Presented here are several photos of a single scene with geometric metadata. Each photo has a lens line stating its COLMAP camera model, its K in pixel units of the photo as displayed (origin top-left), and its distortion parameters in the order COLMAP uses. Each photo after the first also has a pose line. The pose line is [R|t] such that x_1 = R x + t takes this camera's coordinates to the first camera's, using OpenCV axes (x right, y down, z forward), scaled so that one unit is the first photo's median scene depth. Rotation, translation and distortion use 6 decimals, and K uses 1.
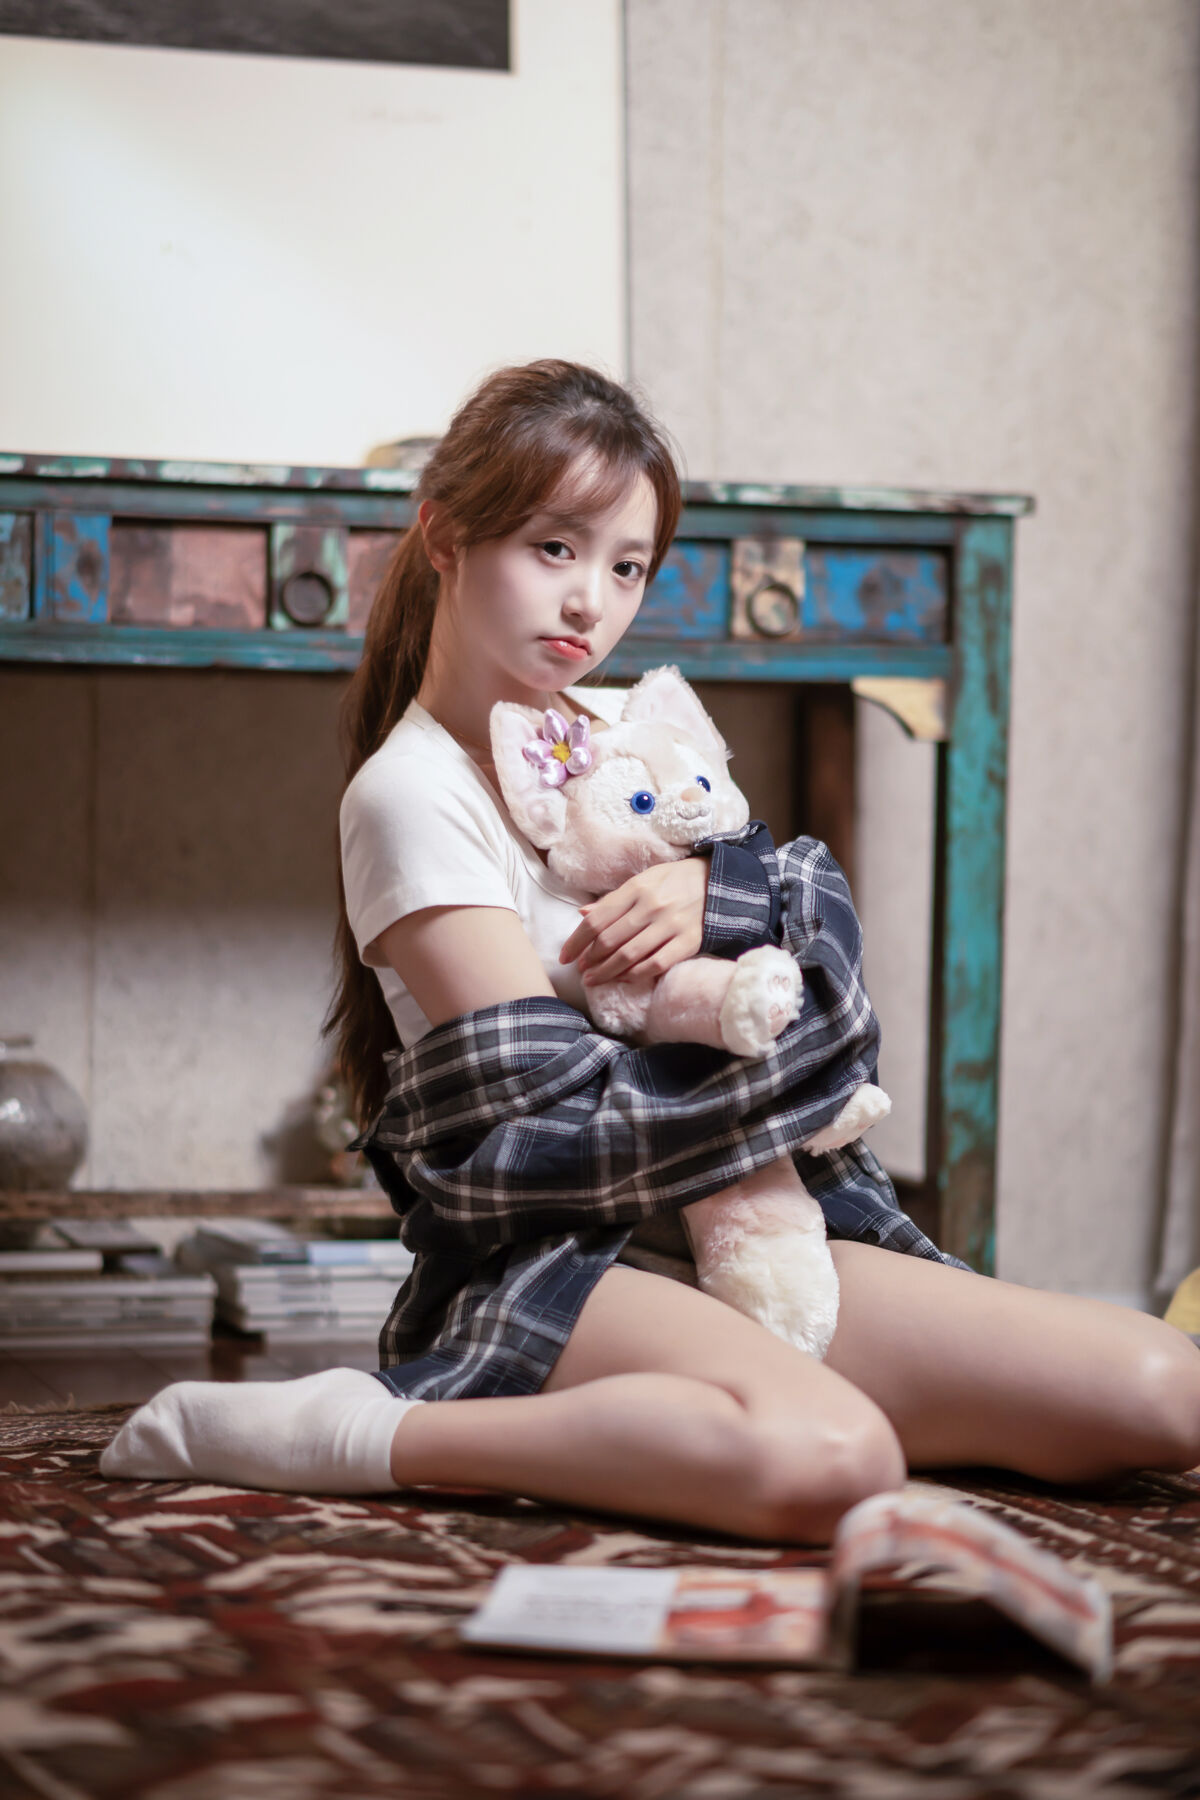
lens RADIAL K [[4456.5, 0, 600.0], [0, 4456.5, 900.0], [0, 0, 1]] dist [0.221927, 0.724258]
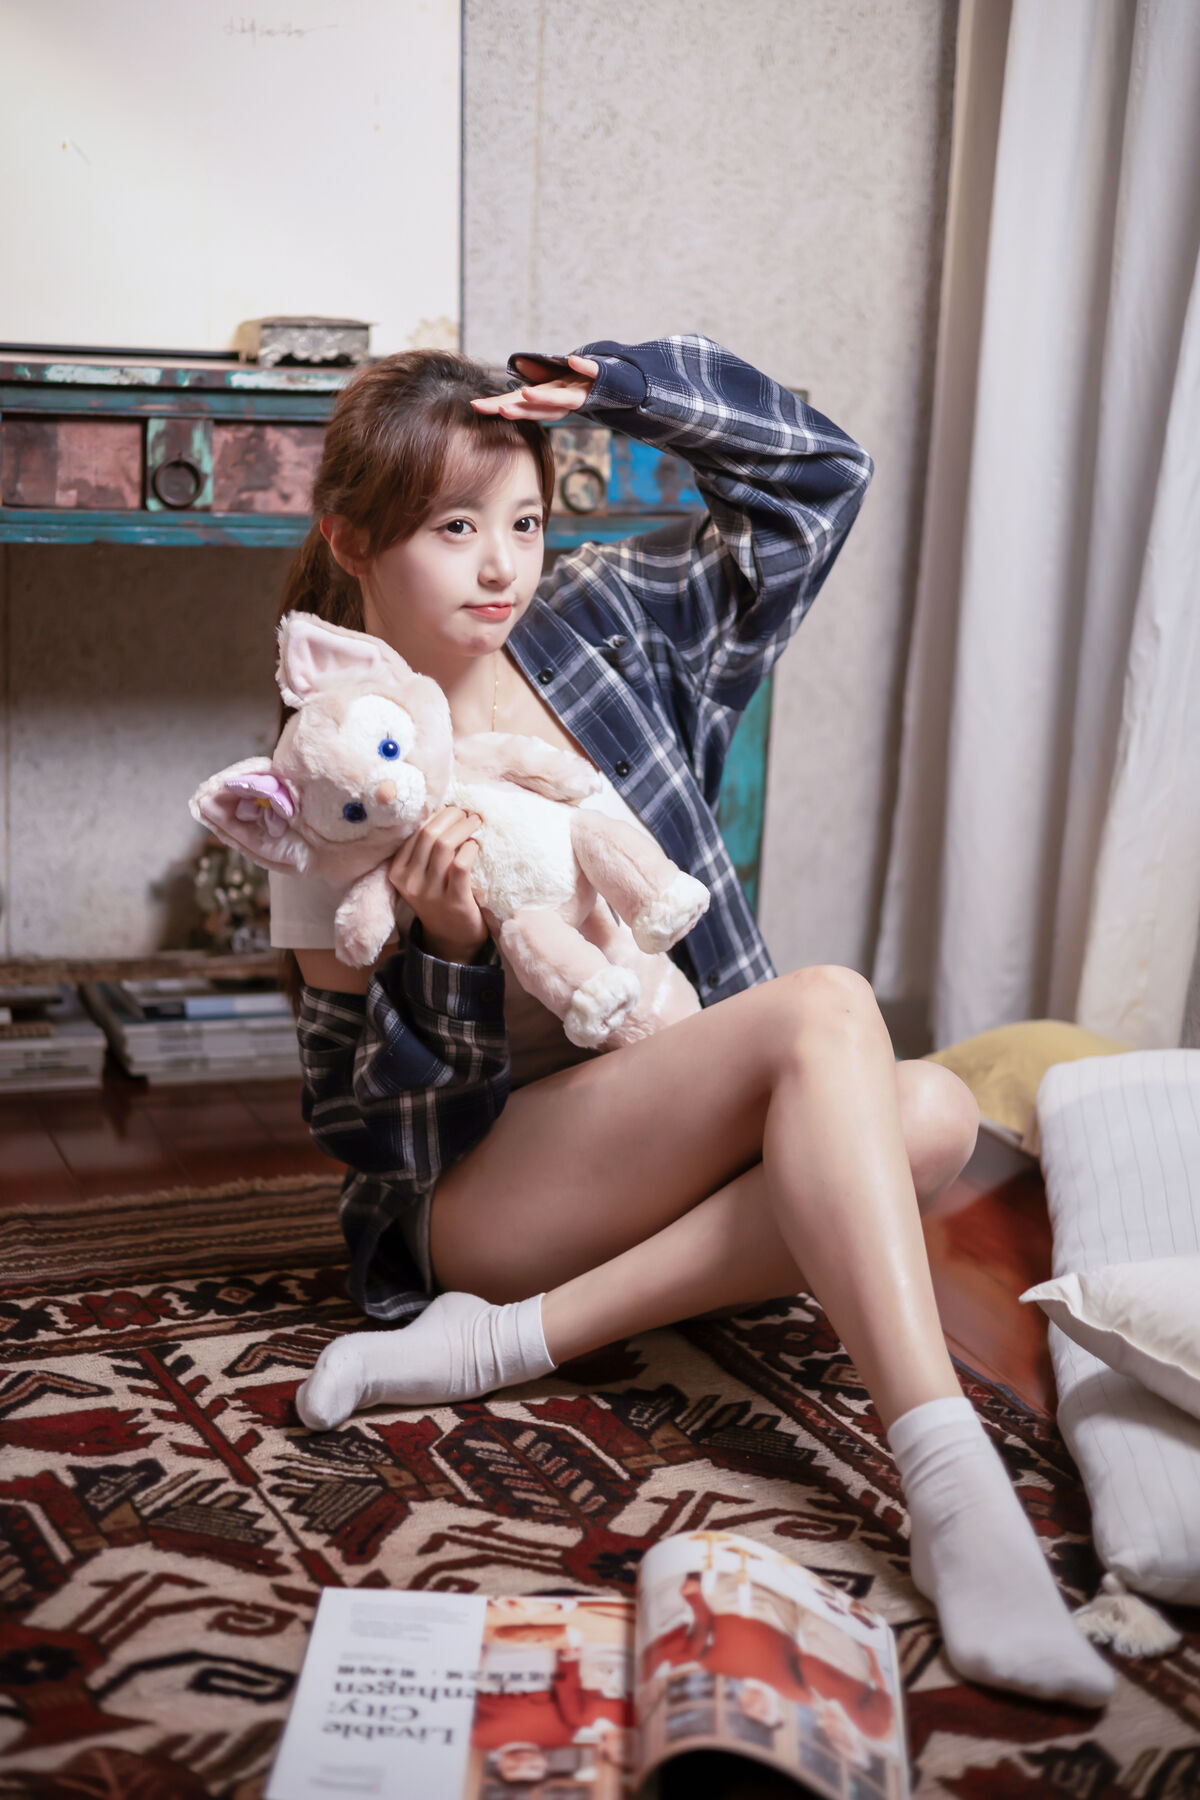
lens RADIAL K [[2686.8, 0, 542.8], [0, 2686.8, 822.4], [0, 0, 1]] dist [0.013249, -0.031656]
pose [[0.999029, 0.017238, 0.040538, 0.001325], [-0.023876, 0.985248, 0.169461, -0.098186], [-0.037019, -0.170264, 0.984703, 0.296702]]
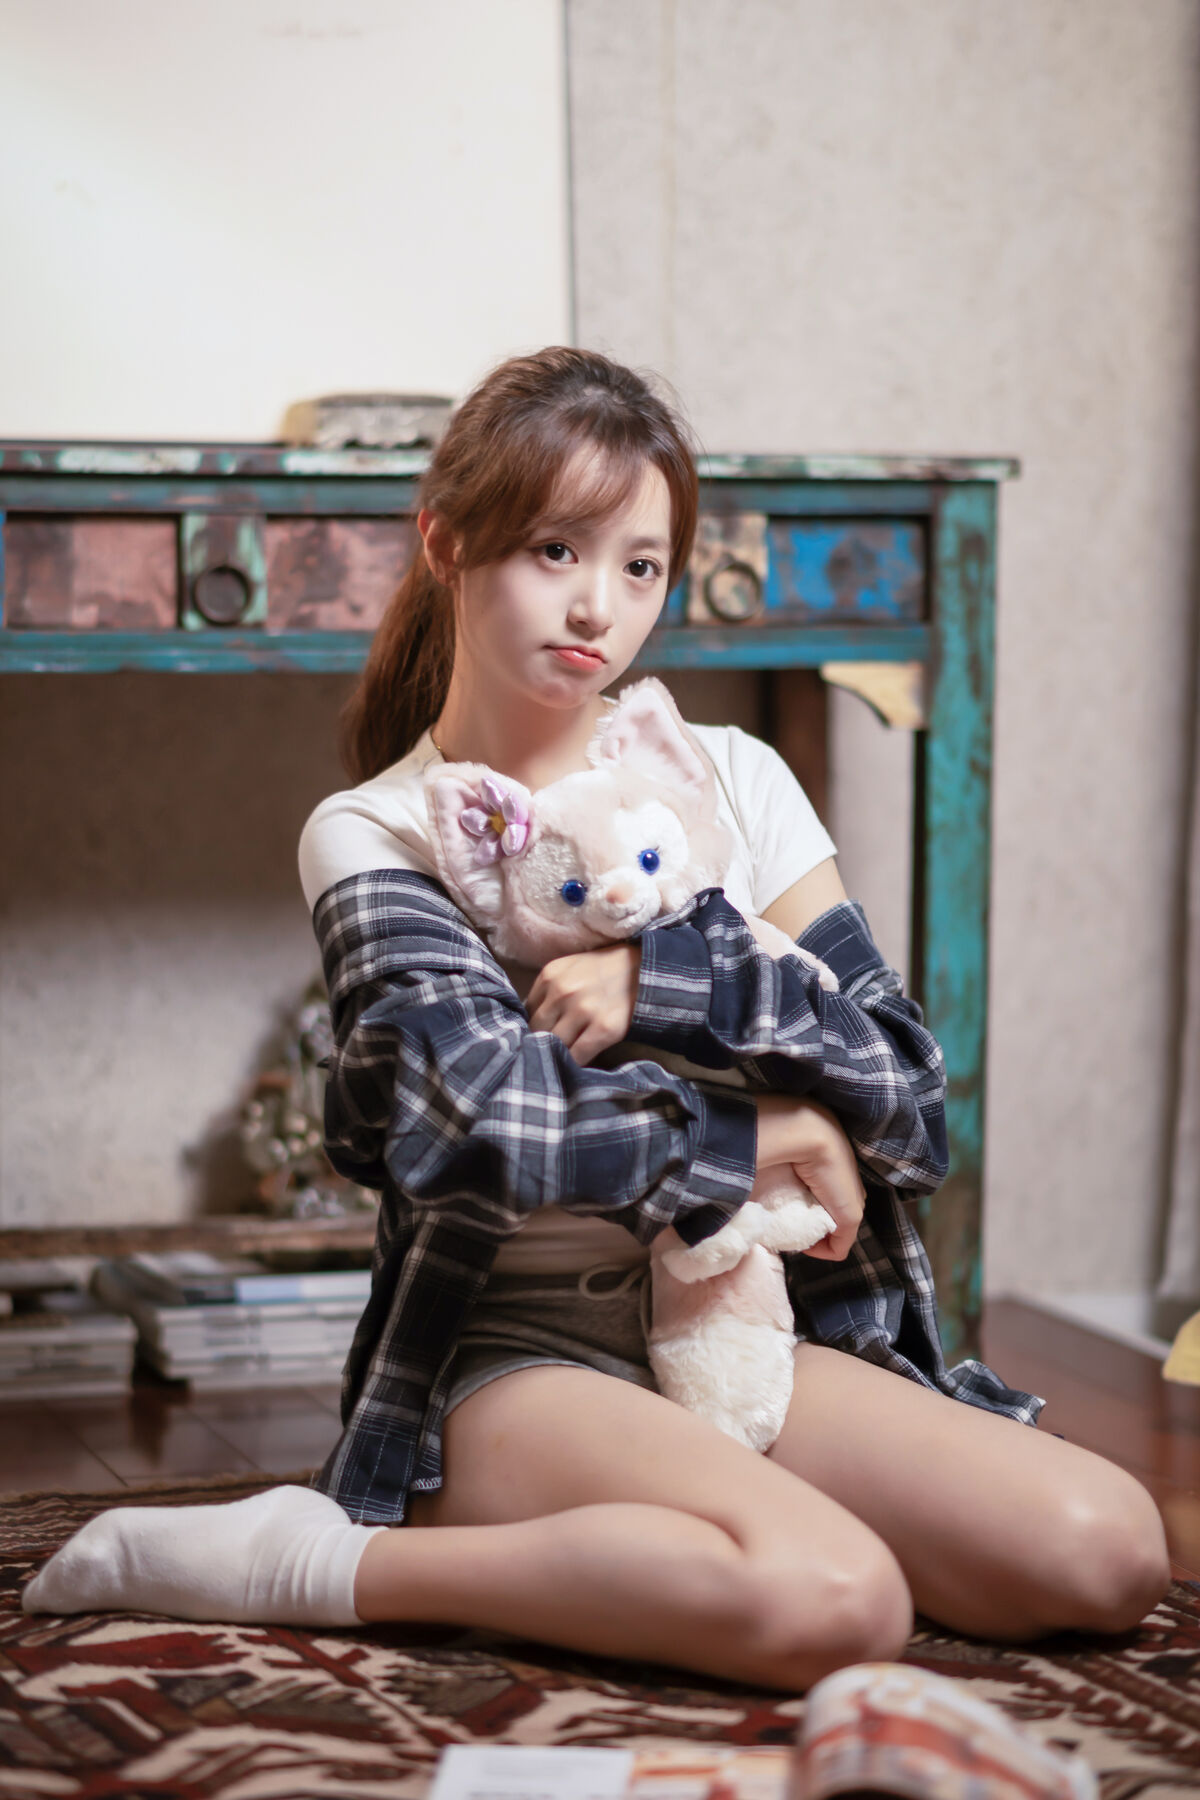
lens RADIAL K [[4941.3, 0, 546.1], [0, 4941.3, 909.8], [0, 0, 1]] dist [0.230170, 0.416677]
pose [[0.999916, -0.011996, -0.004817, 0.004648], [0.012278, 0.997893, 0.063701, -0.065078], [0.004043, -0.063755, 0.997957, -0.013268]]
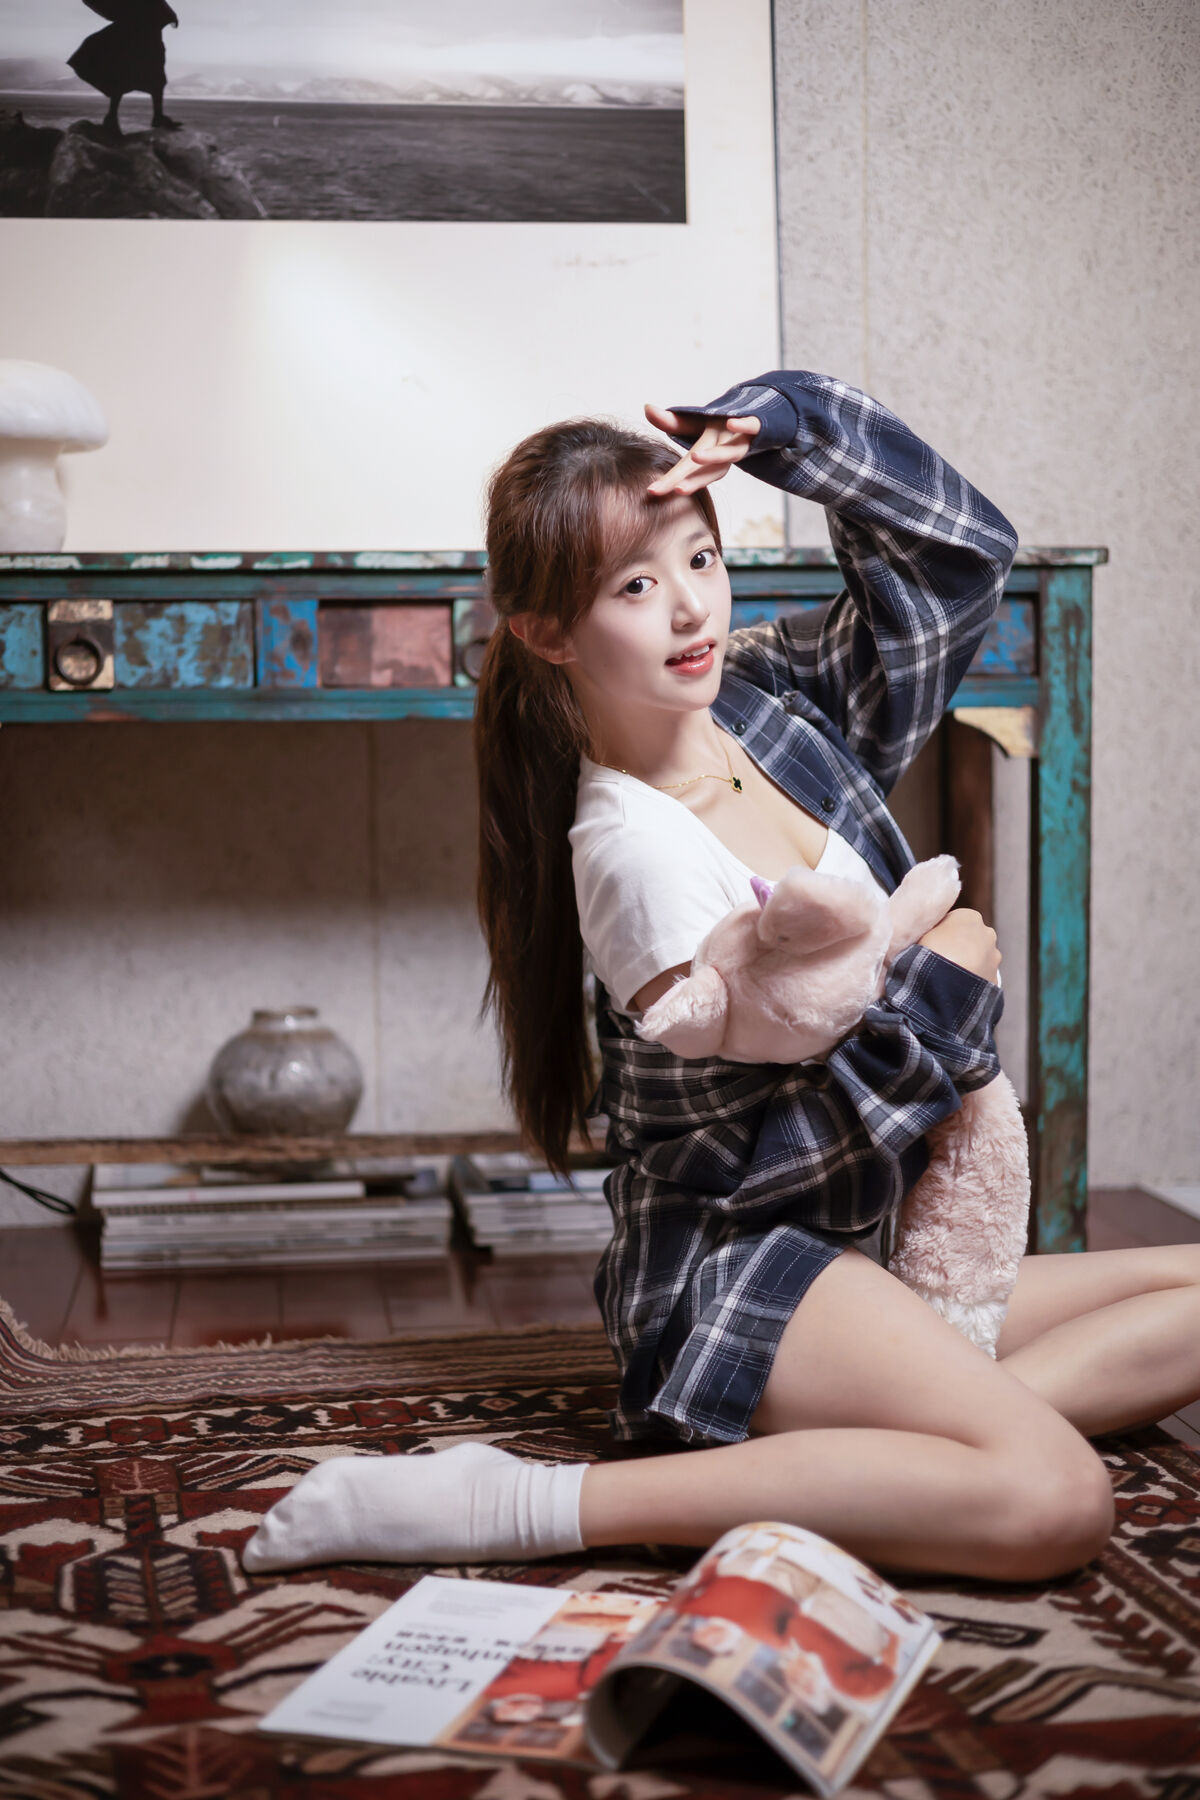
lens RADIAL K [[2593.9, 0, 583.2], [0, 2593.9, 903.7], [0, 0, 1]] dist [0.011020, 0.009713]
pose [[0.982878, -0.017707, -0.183407, 0.086143], [0.026844, 0.998512, 0.047459, -0.033360], [0.182293, -0.051570, 0.981891, 0.302364]]
